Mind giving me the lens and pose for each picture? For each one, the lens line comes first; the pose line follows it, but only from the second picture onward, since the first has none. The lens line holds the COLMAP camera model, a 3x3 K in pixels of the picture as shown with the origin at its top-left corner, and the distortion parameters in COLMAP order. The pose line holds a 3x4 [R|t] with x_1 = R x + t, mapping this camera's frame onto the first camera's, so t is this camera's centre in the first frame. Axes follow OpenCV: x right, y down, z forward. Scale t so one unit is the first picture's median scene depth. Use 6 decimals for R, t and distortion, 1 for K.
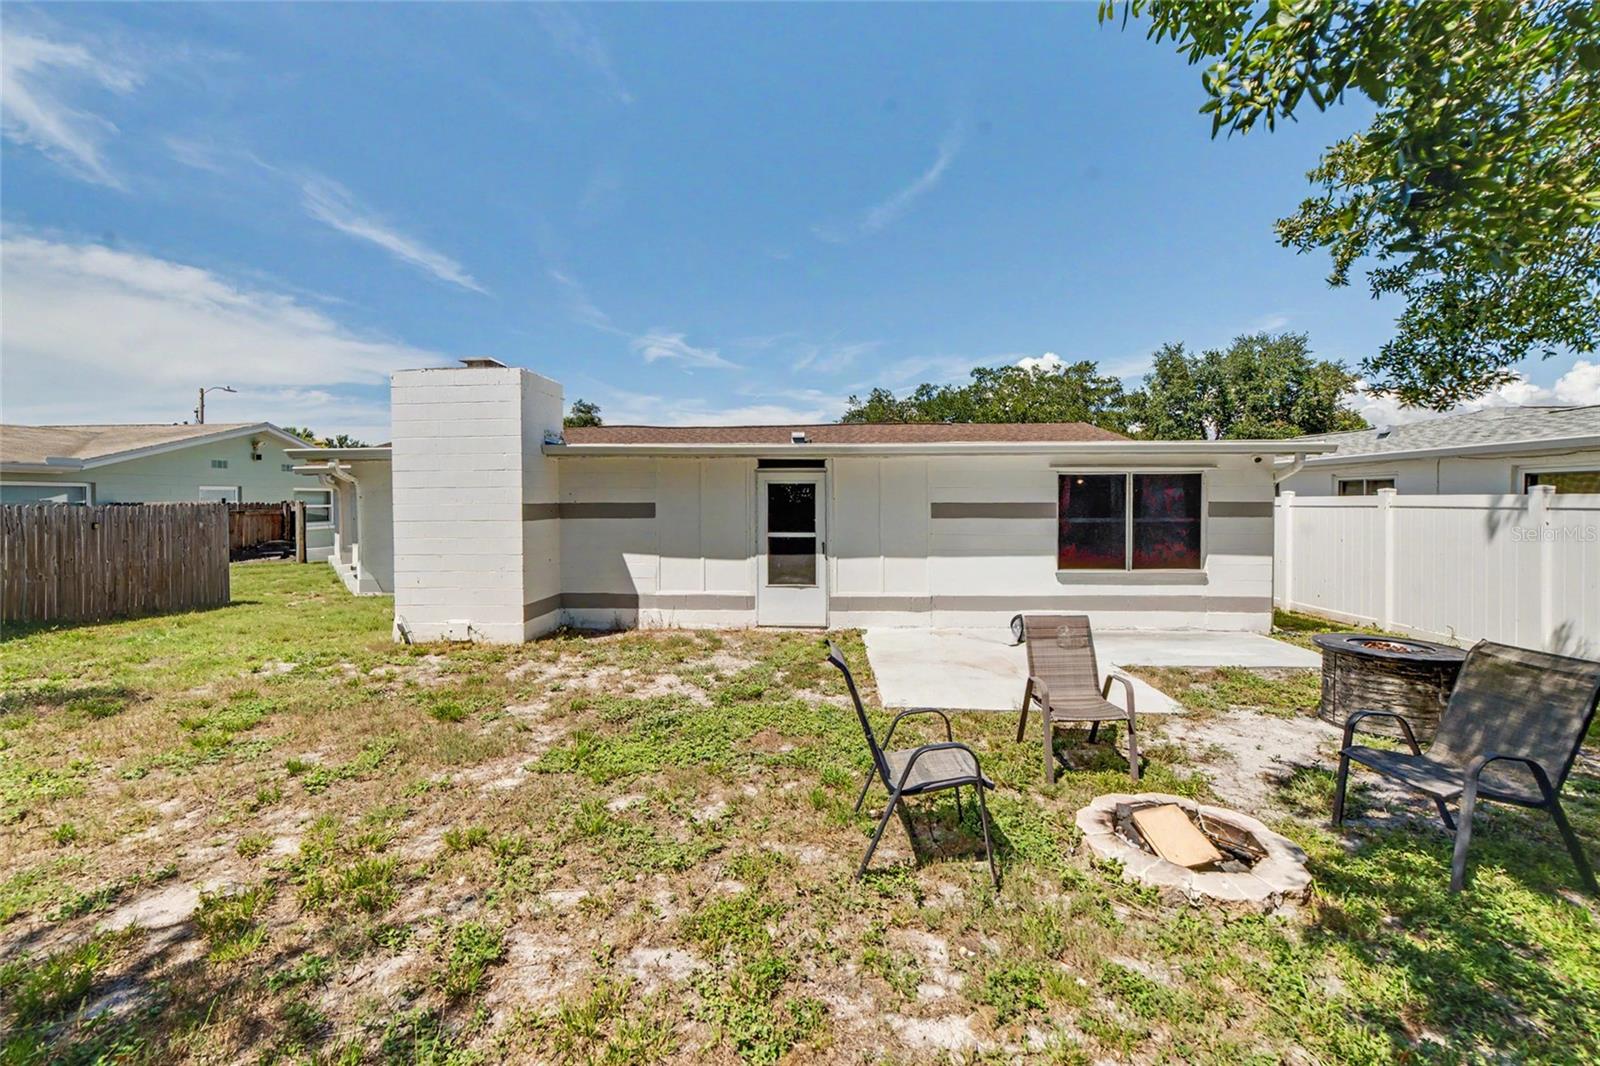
lens RADIAL K [[659.5, 0, 801.0], [0, 659.5, 504.9], [0, 0, 1]] dist [-0.036317, 0.016247]
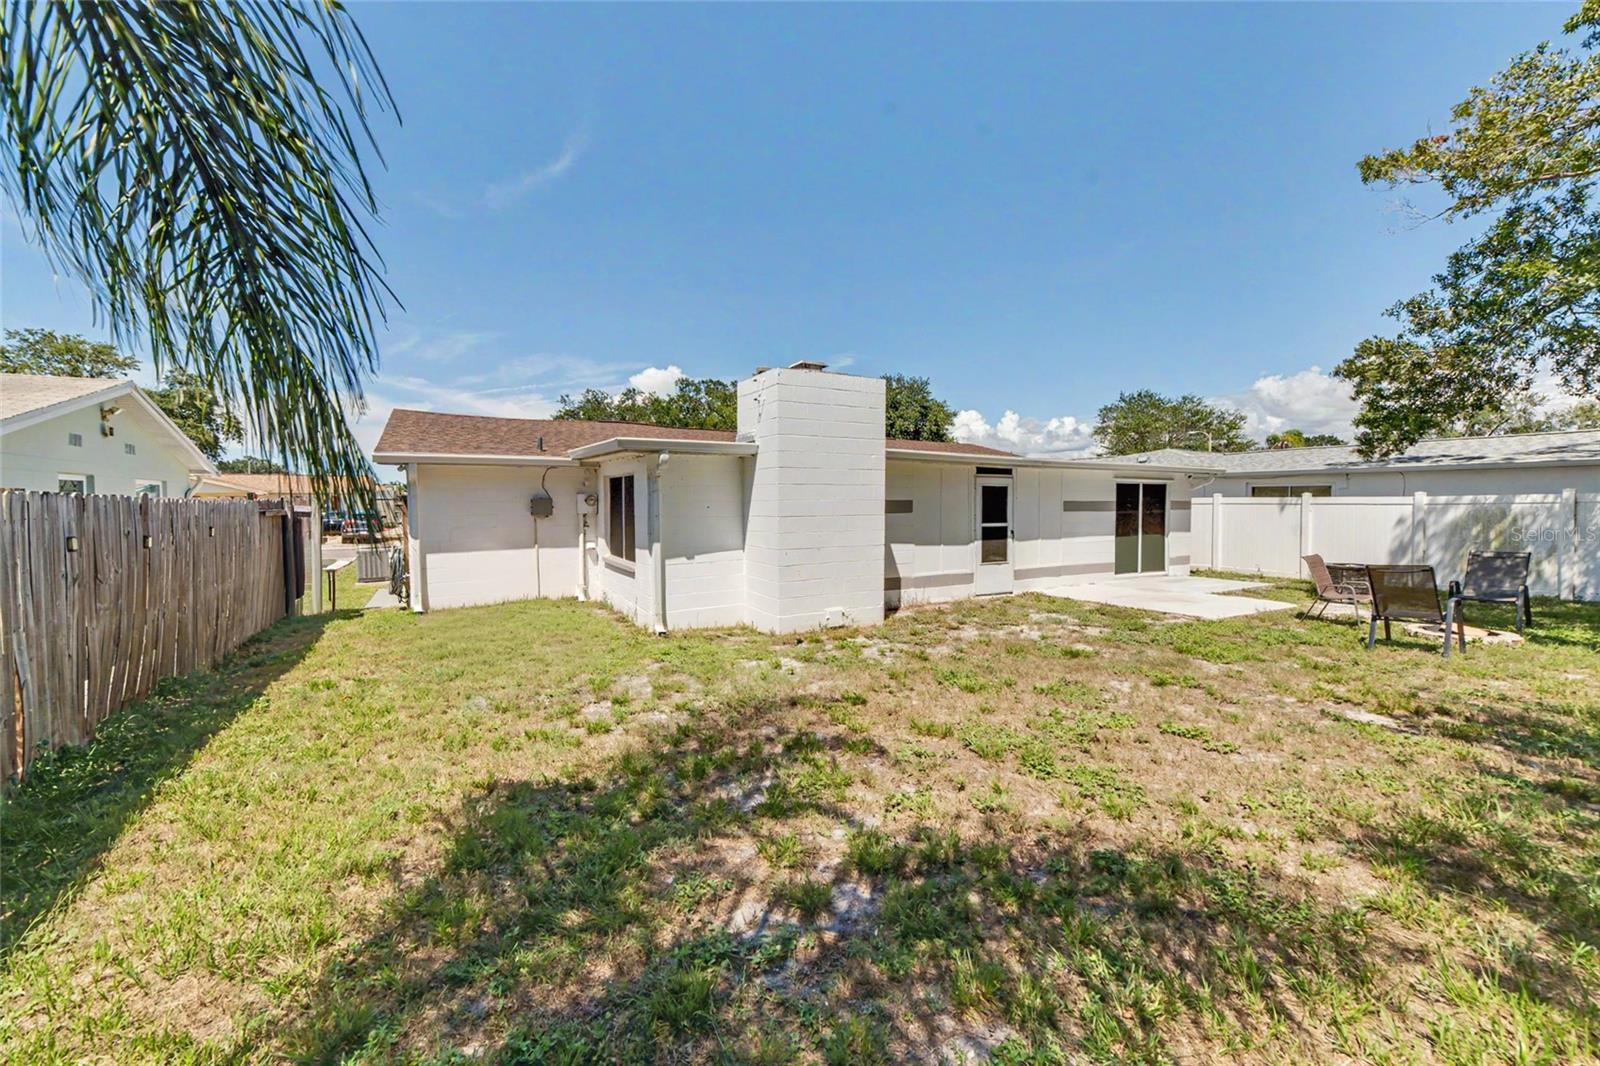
lens RADIAL K [[659.5, 0, 801.0], [0, 659.5, 504.9], [0, 0, 1]] dist [-0.036317, 0.016247]
pose [[0.837806, -0.000014, 0.545968, -1.059482], [0.004353, 0.999968, -0.006654, 0.012800], [-0.545951, 0.007952, 0.837779, 0.107547]]
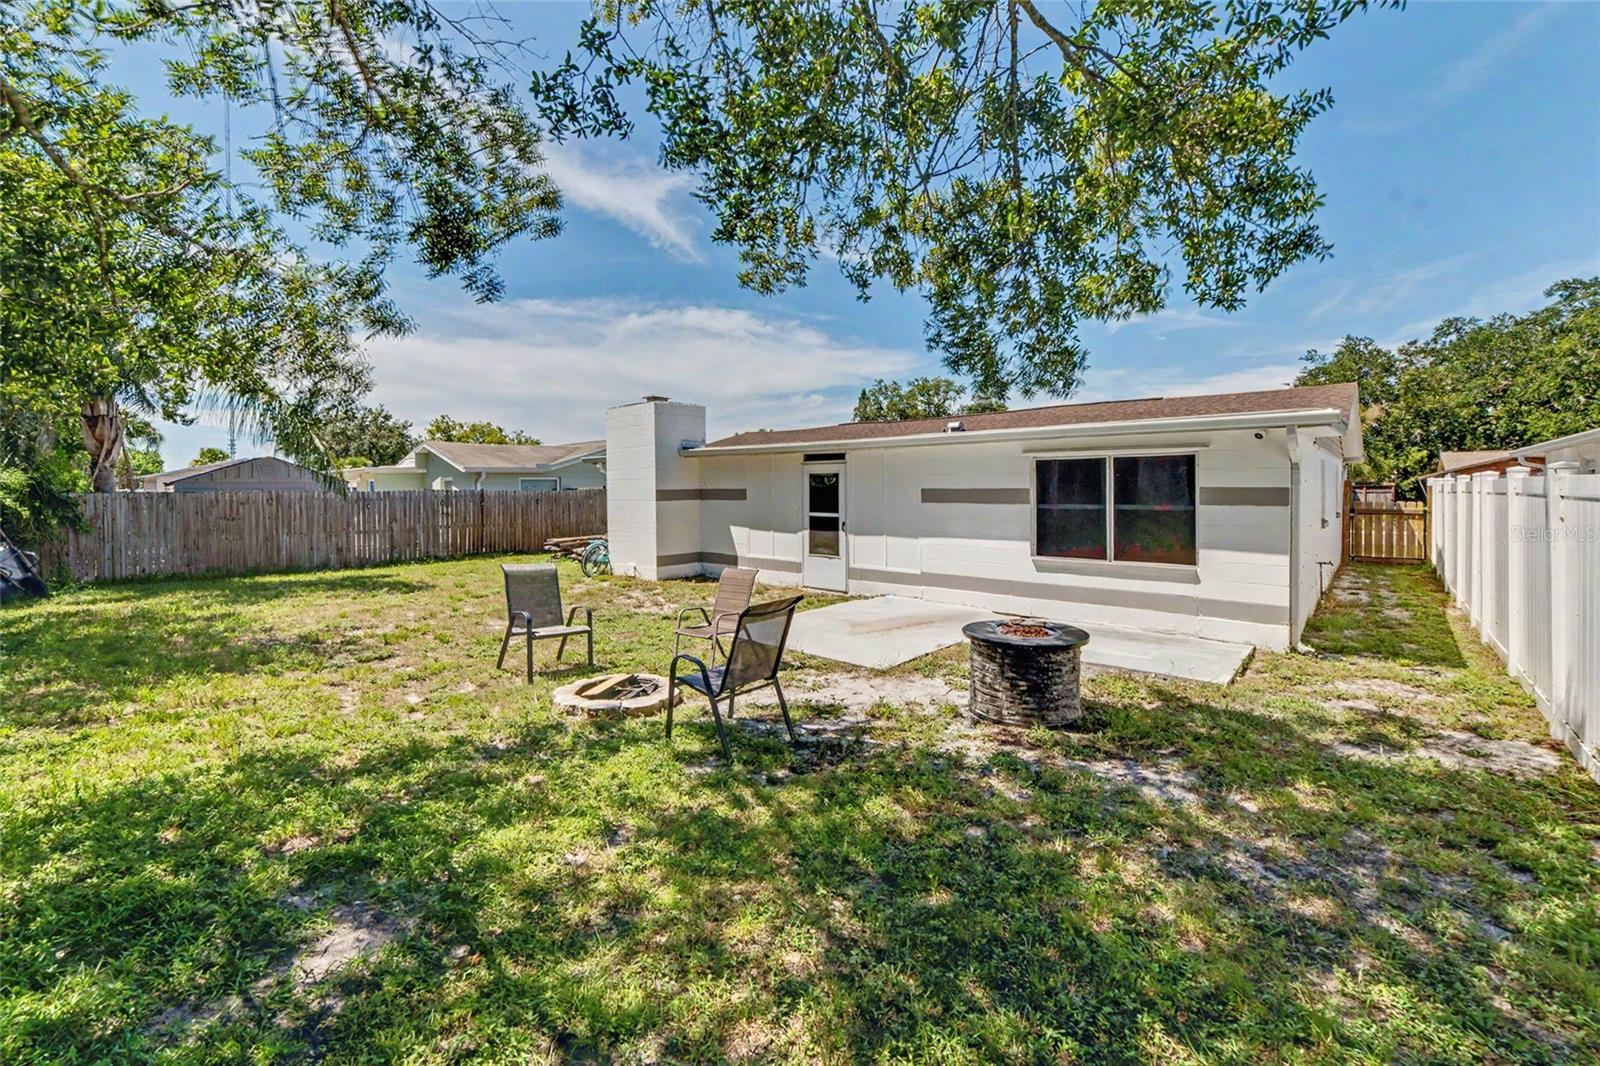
lens RADIAL K [[659.5, 0, 801.0], [0, 659.5, 504.9], [0, 0, 1]] dist [-0.036317, 0.016247]
pose [[0.787093, 0.014138, -0.616673, 0.713500], [0.002488, 0.999656, 0.026094, -0.005255], [0.616830, -0.022073, 0.786787, 0.002850]]
